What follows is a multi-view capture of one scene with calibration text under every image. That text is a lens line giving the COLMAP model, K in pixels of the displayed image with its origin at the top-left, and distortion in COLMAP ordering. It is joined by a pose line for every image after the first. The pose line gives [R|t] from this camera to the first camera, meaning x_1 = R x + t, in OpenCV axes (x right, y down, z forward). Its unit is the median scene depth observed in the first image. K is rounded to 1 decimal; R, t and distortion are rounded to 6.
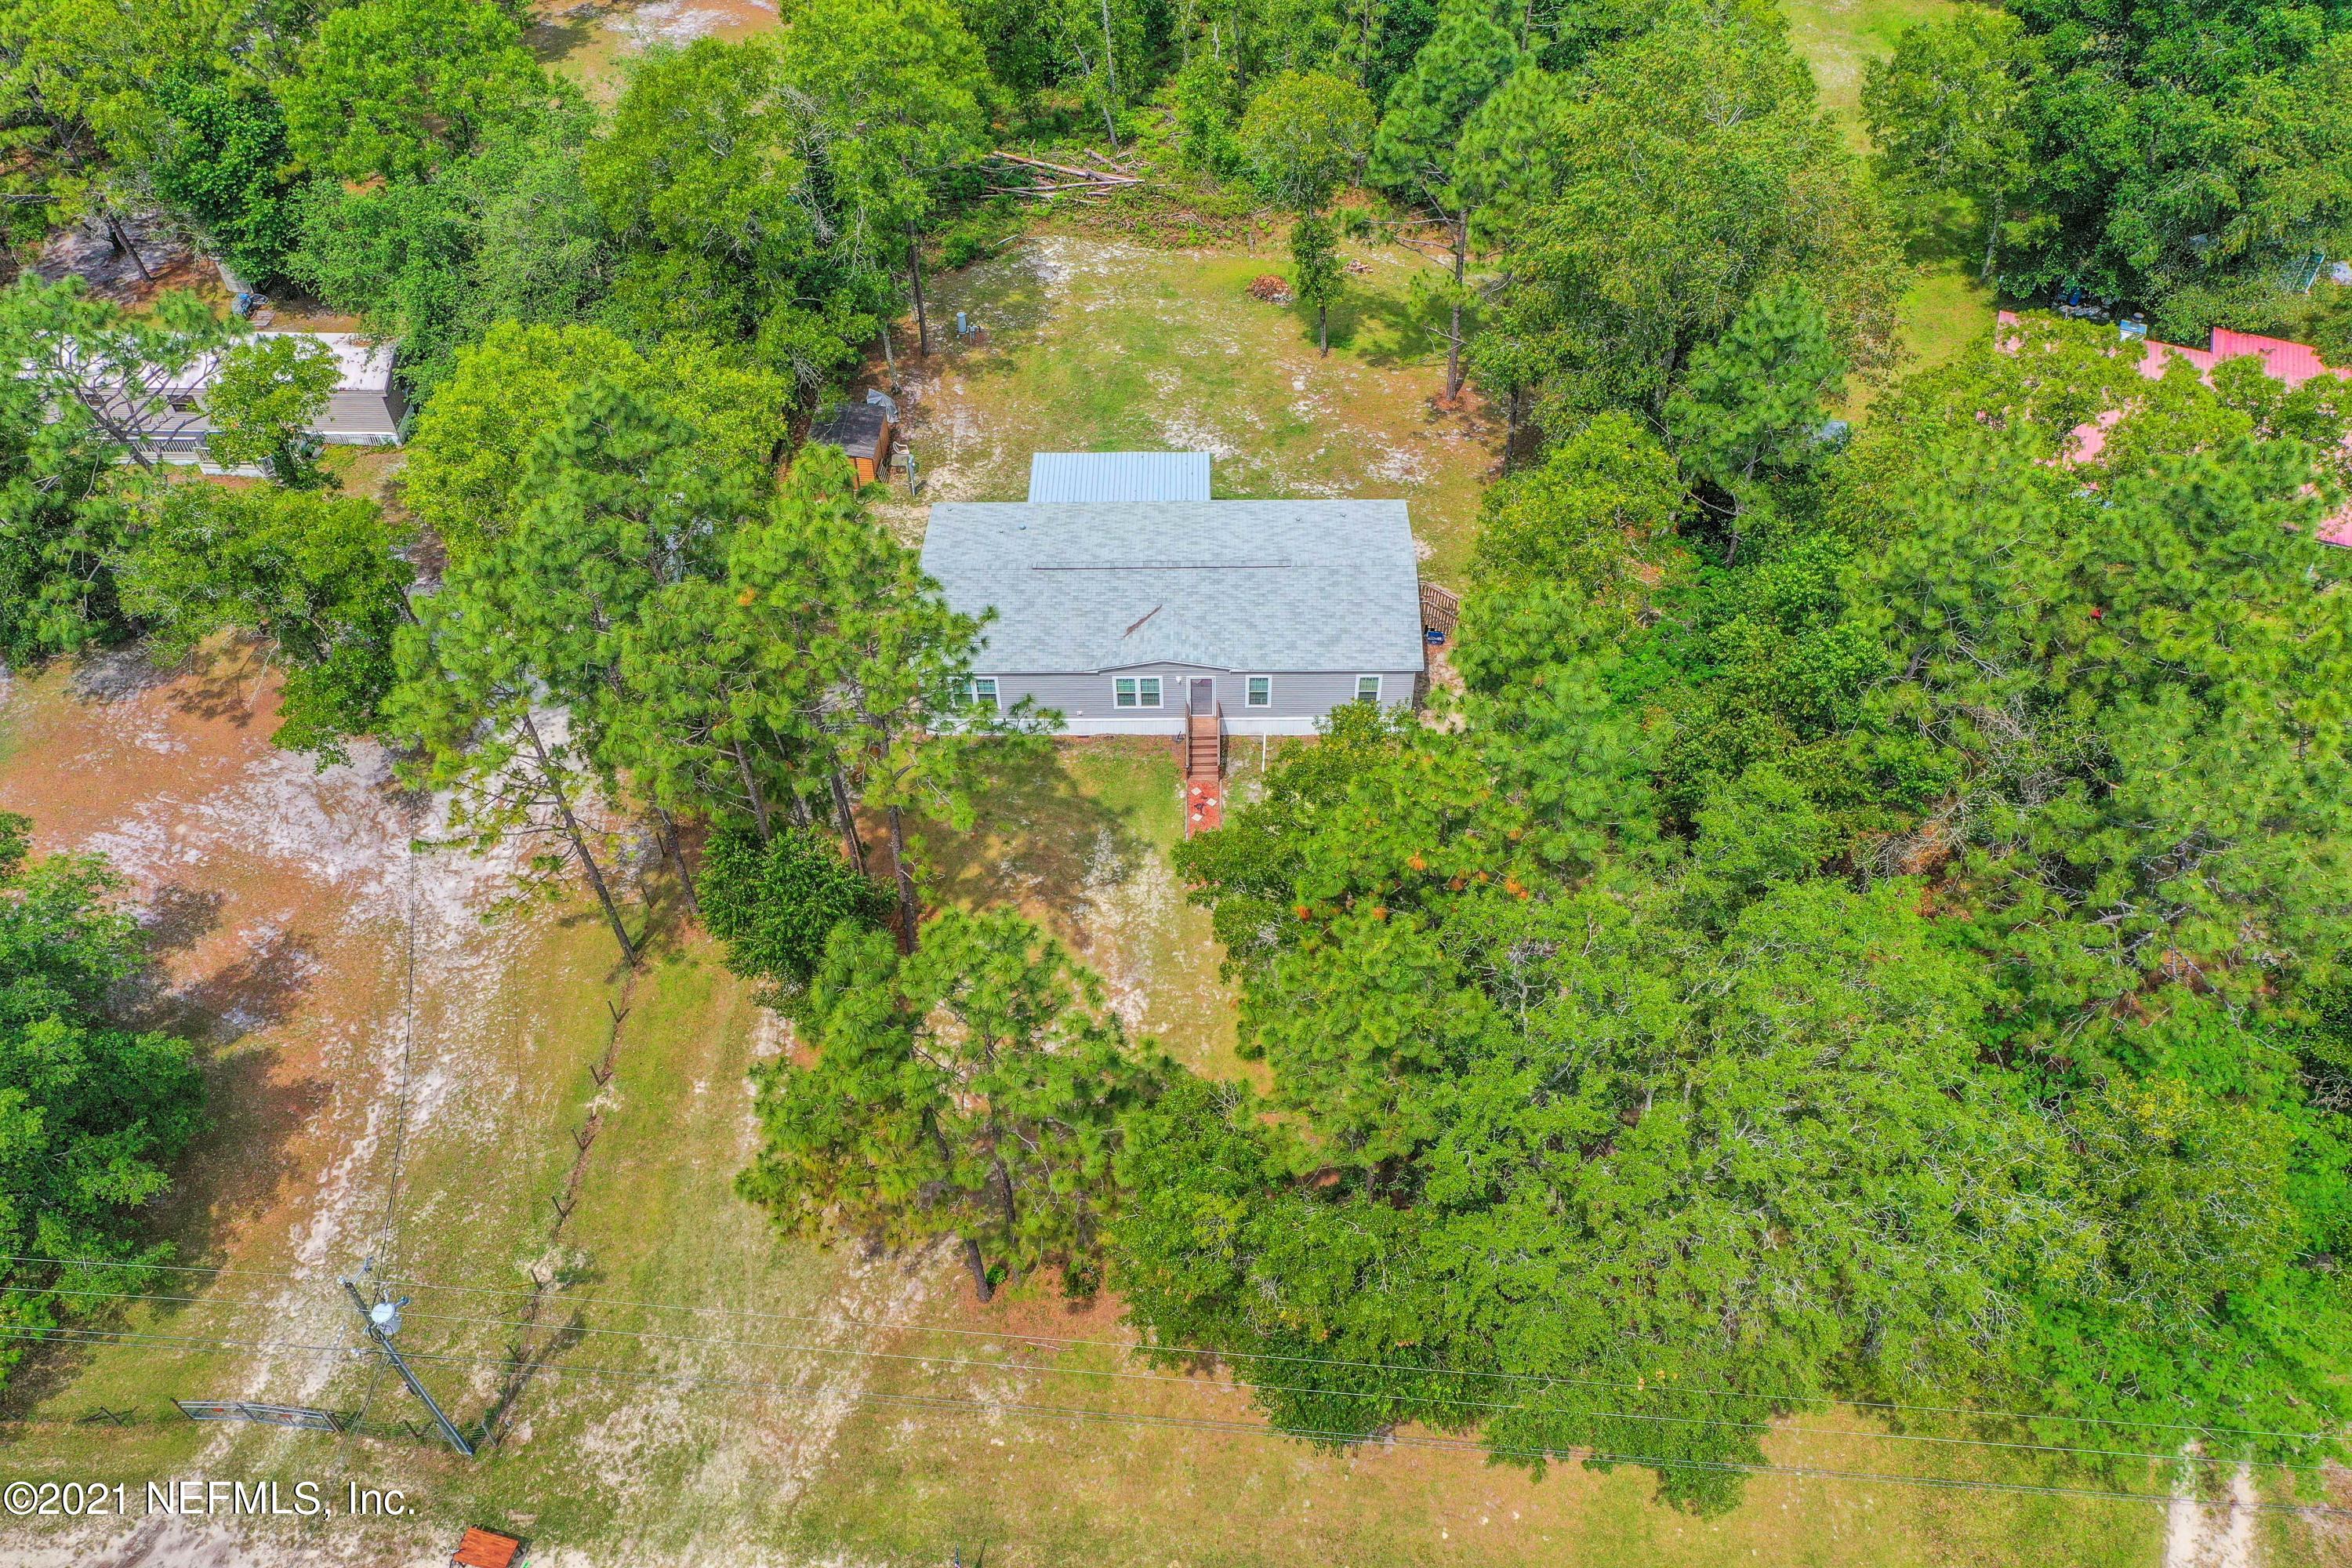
lens RADIAL K [[1849.8, 0, 1179.9], [0, 1849.8, 787.9], [0, 0, 1]] dist [0.019985, 0.000805]
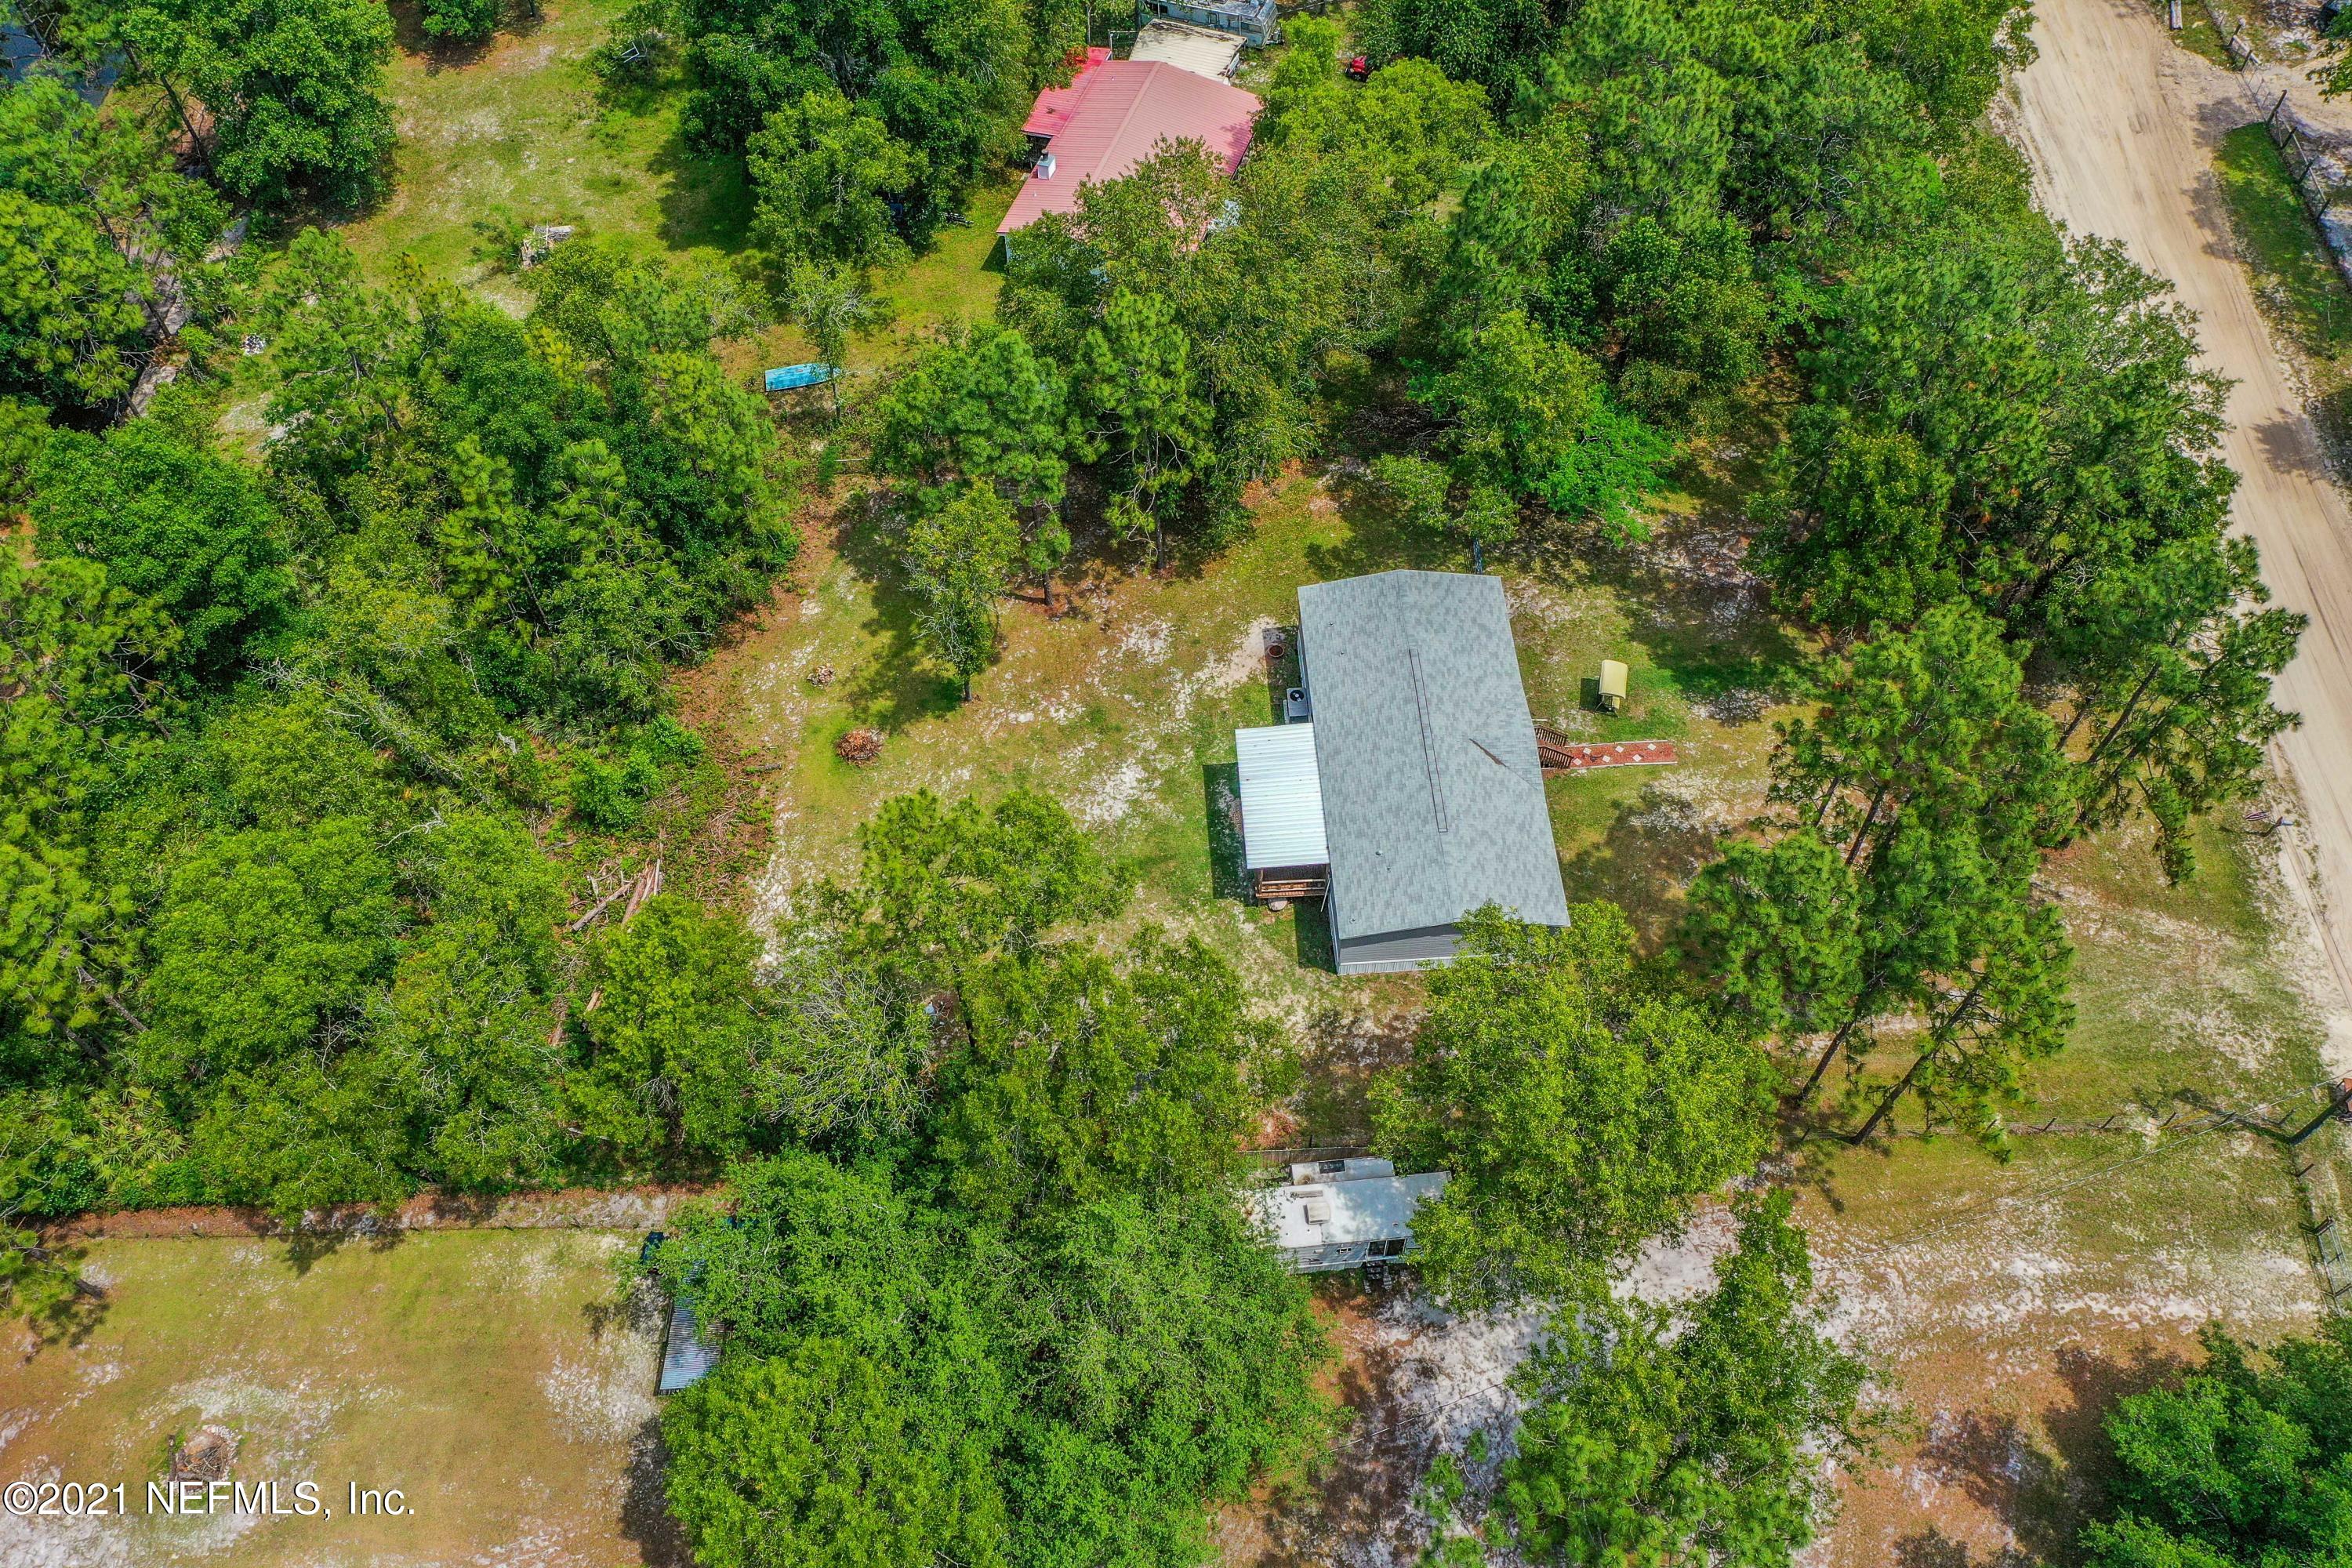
lens RADIAL K [[1849.8, 0, 1176.0], [0, 1849.8, 776.7], [0, 0, 1]] dist [0.019985, 0.000805]
pose [[-0.064026, -0.817562, 0.572270, -0.676804], [0.758207, 0.333001, 0.560564, -0.874663], [-0.648863, 0.469790, 0.598560, 0.419629]]
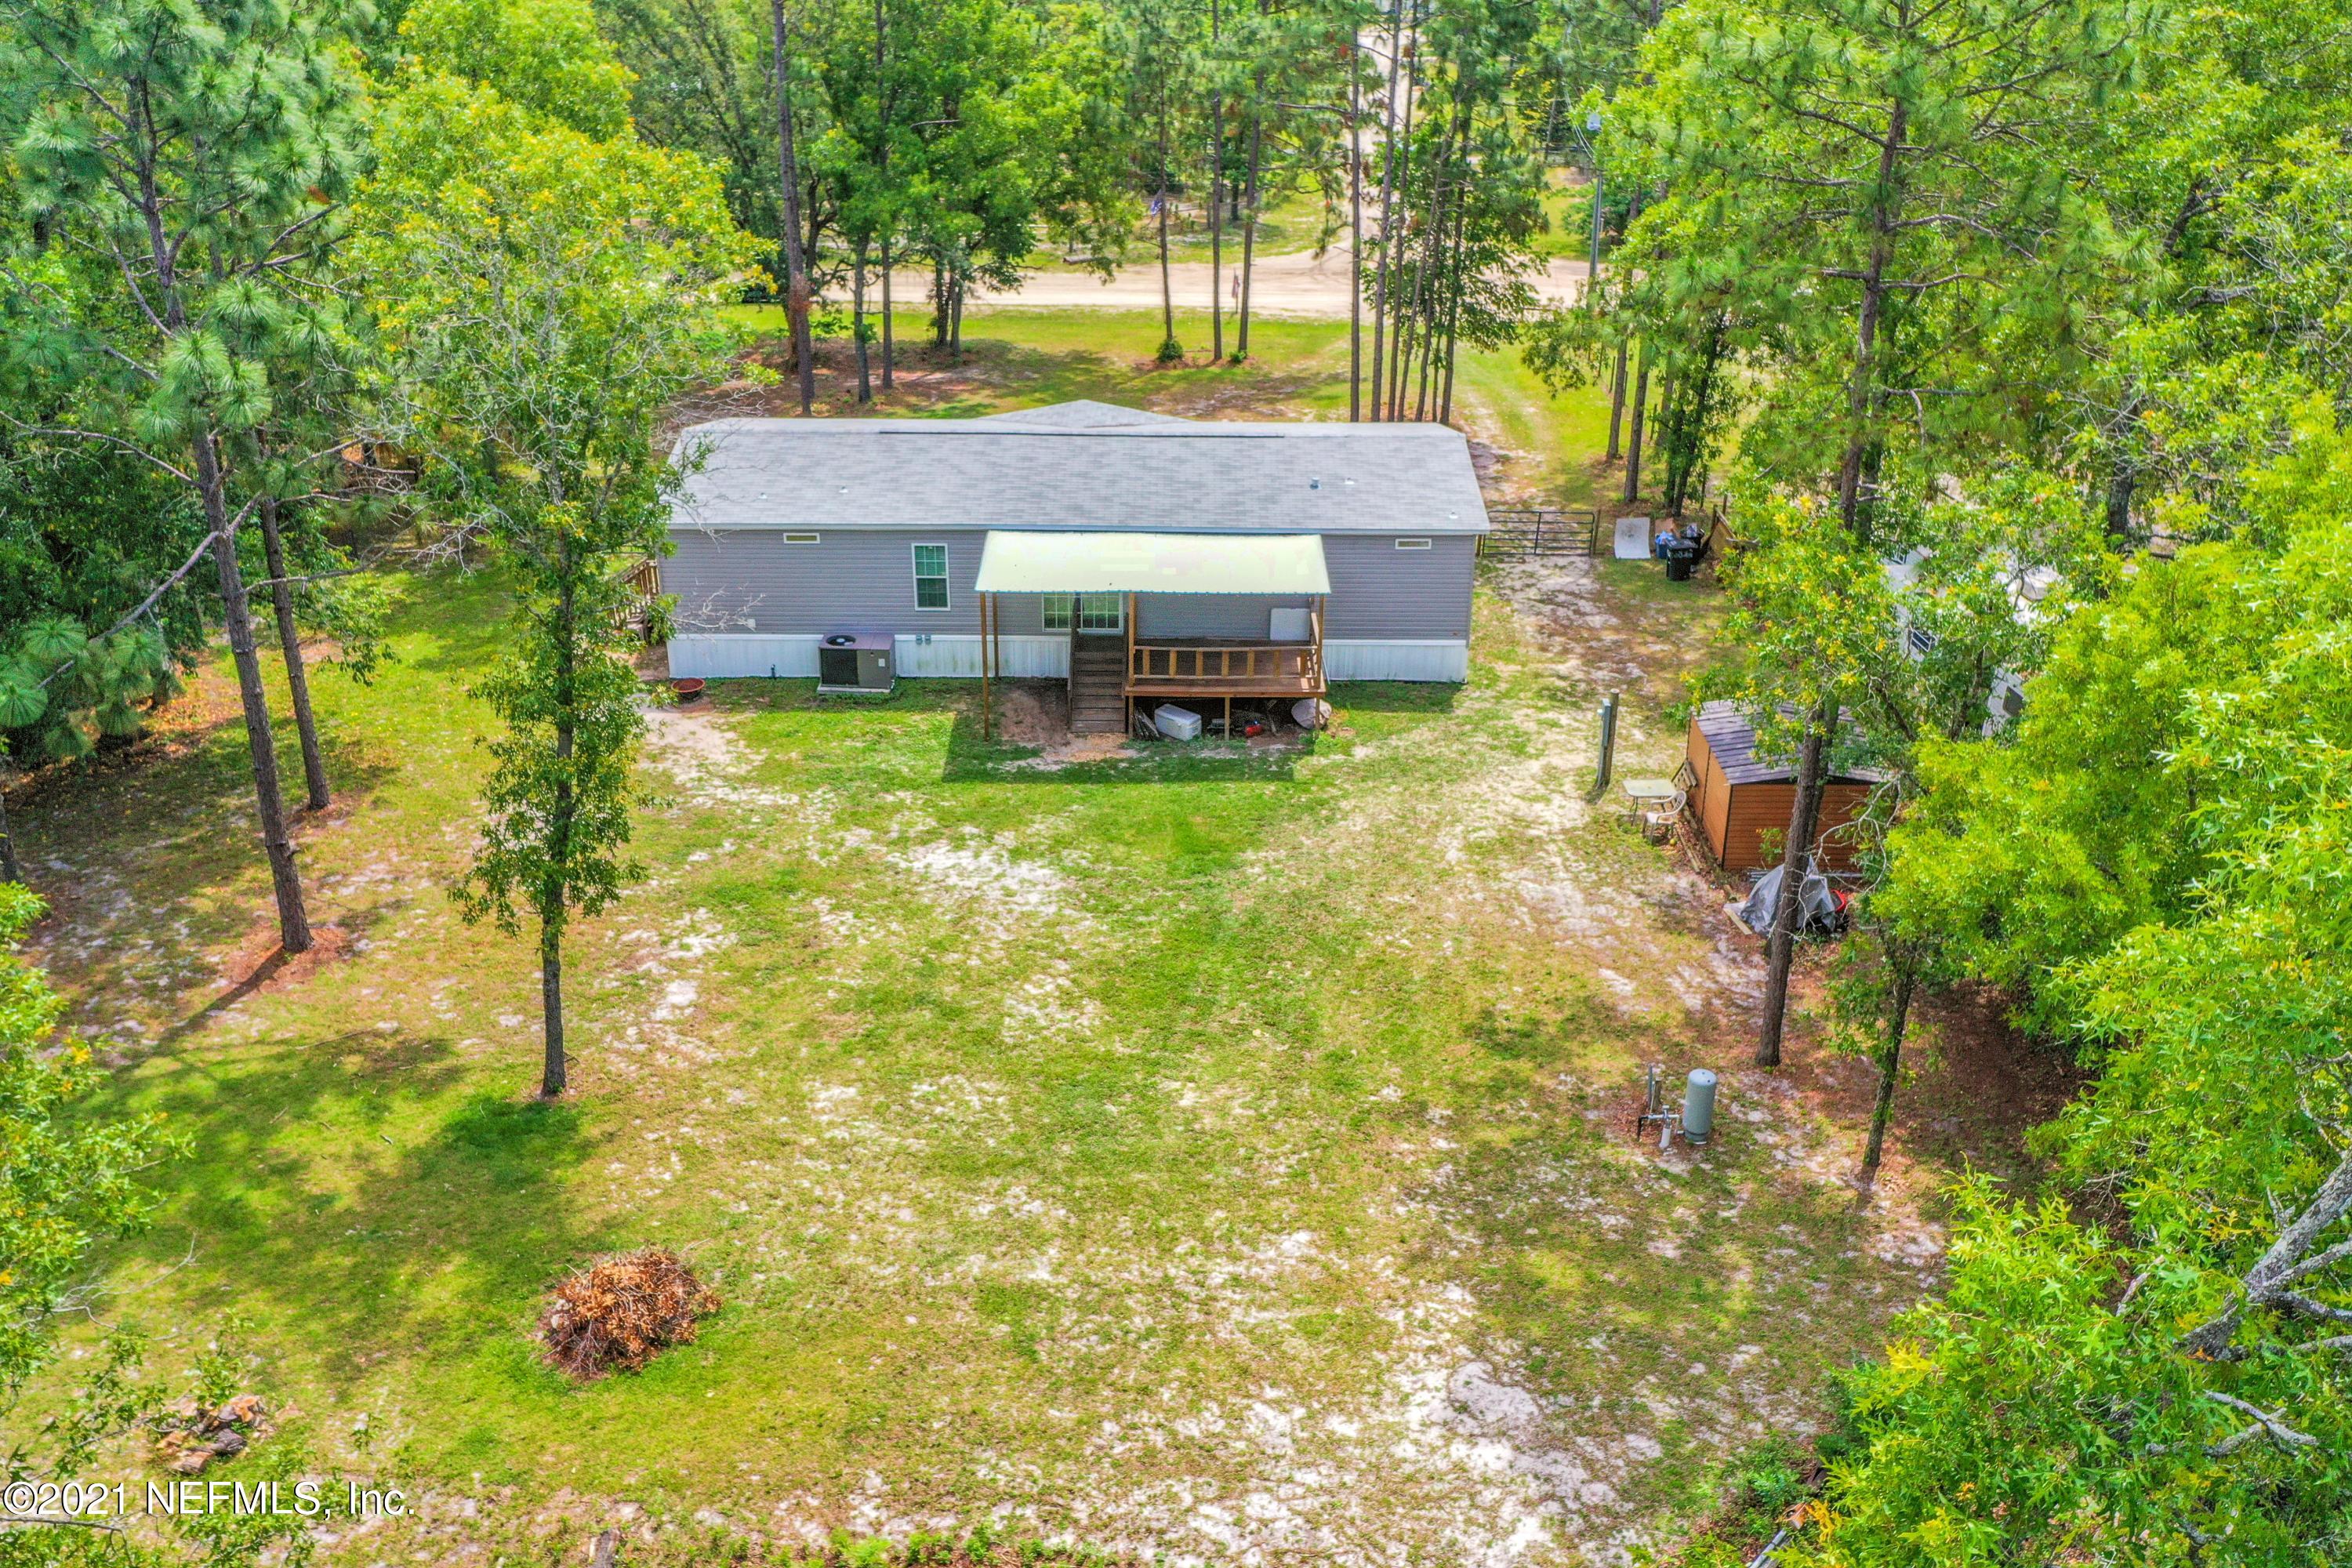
lens RADIAL K [[1849.8, 0, 1176.8], [0, 1849.8, 867.9], [0, 0, 1]] dist [0.019985, 0.000805]
pose [[-0.999925, 0.011916, -0.002839, -0.038898], [0.000192, 0.247014, 0.969012, -0.696656], [0.012248, 0.968939, -0.246998, 1.295367]]
